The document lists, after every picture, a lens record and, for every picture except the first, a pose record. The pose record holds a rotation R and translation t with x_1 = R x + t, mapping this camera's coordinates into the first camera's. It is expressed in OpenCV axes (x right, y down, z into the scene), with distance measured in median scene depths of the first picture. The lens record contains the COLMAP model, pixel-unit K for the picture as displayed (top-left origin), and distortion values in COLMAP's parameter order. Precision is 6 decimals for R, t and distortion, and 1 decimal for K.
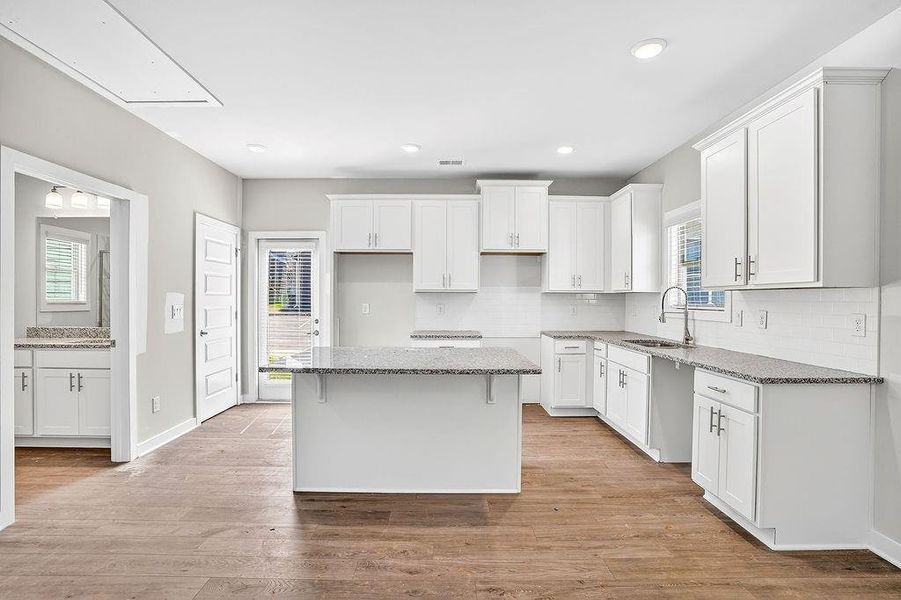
lens RADIAL K [[435.2, 0, 442.9], [0, 435.2, 296.9], [0, 0, 1]] dist [-0.033359, 0.003542]
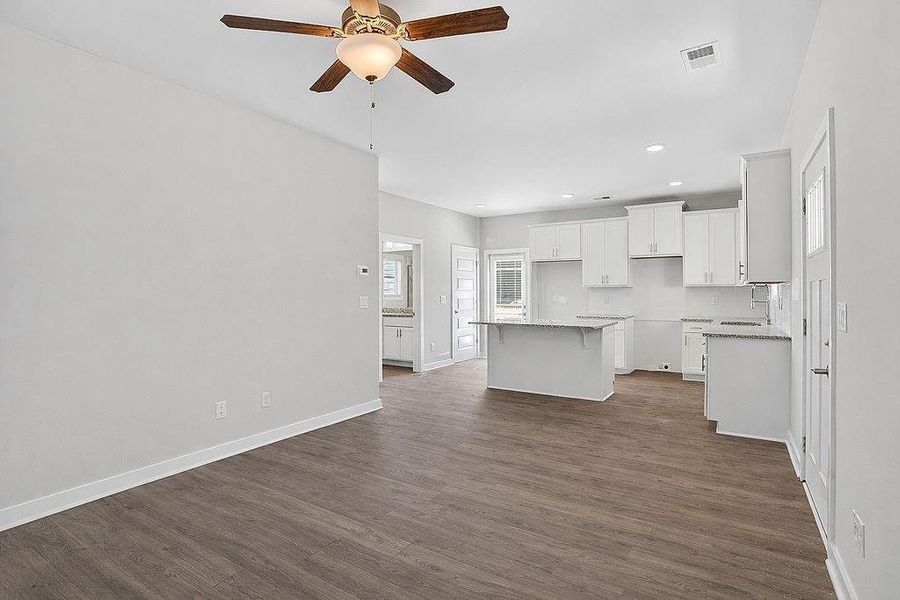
lens RADIAL K [[434.7, 0, 453.2], [0, 434.7, 290.9], [0, 0, 1]] dist [-0.033359, 0.003542]
pose [[0.843719, -0.006517, -0.536745, 0.352129], [0.002692, 0.999965, -0.007909, 0.011219], [0.536778, 0.005228, 0.843708, -0.460004]]
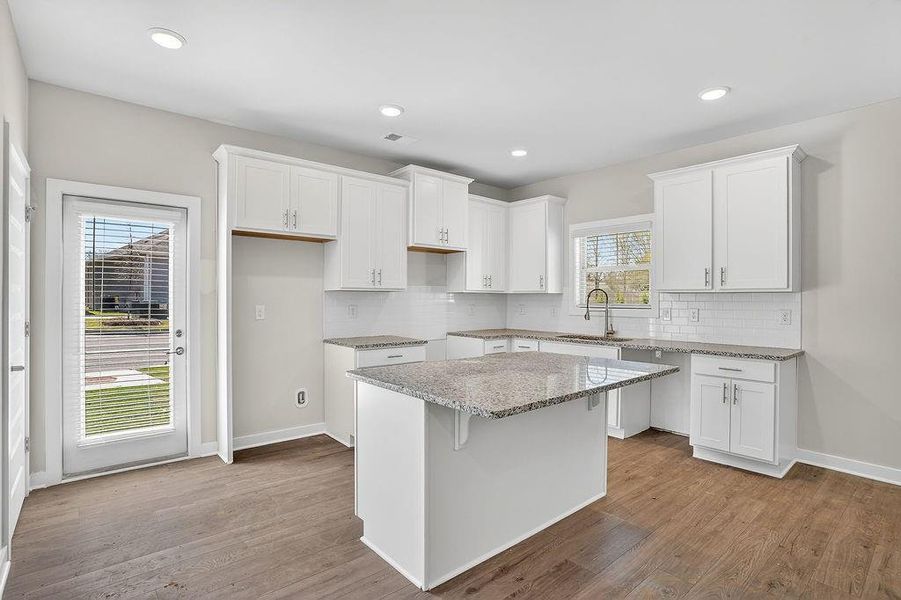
lens RADIAL K [[435.2, 0, 448.0], [0, 435.2, 300.9], [0, 0, 1]] dist [-0.033359, 0.003542]
pose [[0.773147, -0.003234, 0.634218, -0.420355], [-0.003812, 0.999945, 0.009746, -0.000667], [-0.634215, -0.009953, 0.773093, 0.268507]]
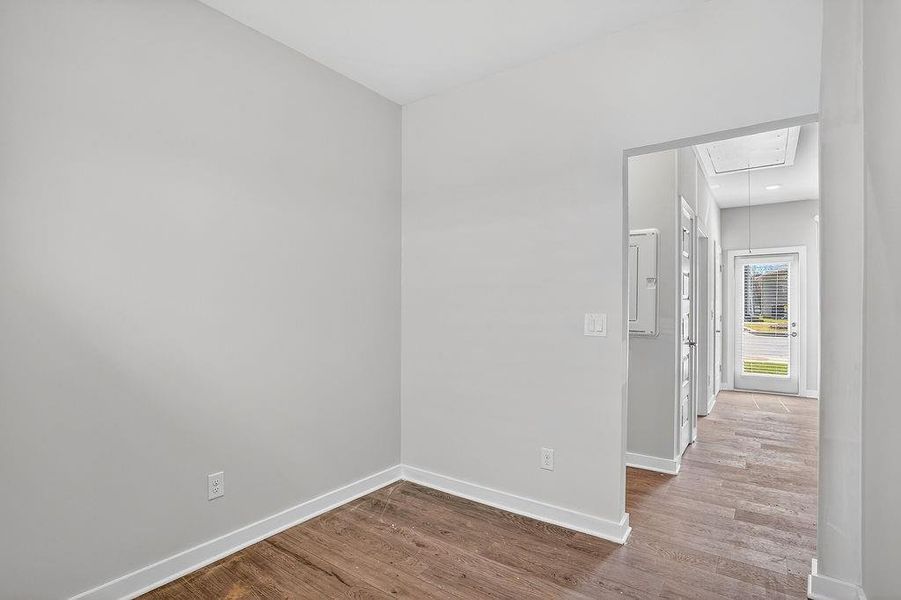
lens RADIAL K [[435.2, 0, 452.7], [0, 435.2, 301.2], [0, 0, 1]] dist [-0.033359, 0.003542]
pose [[0.799171, -0.008788, -0.601040, -0.361926], [0.003971, 0.999948, -0.009341, 0.001061], [0.601091, 0.005079, 0.799165, -0.487324]]
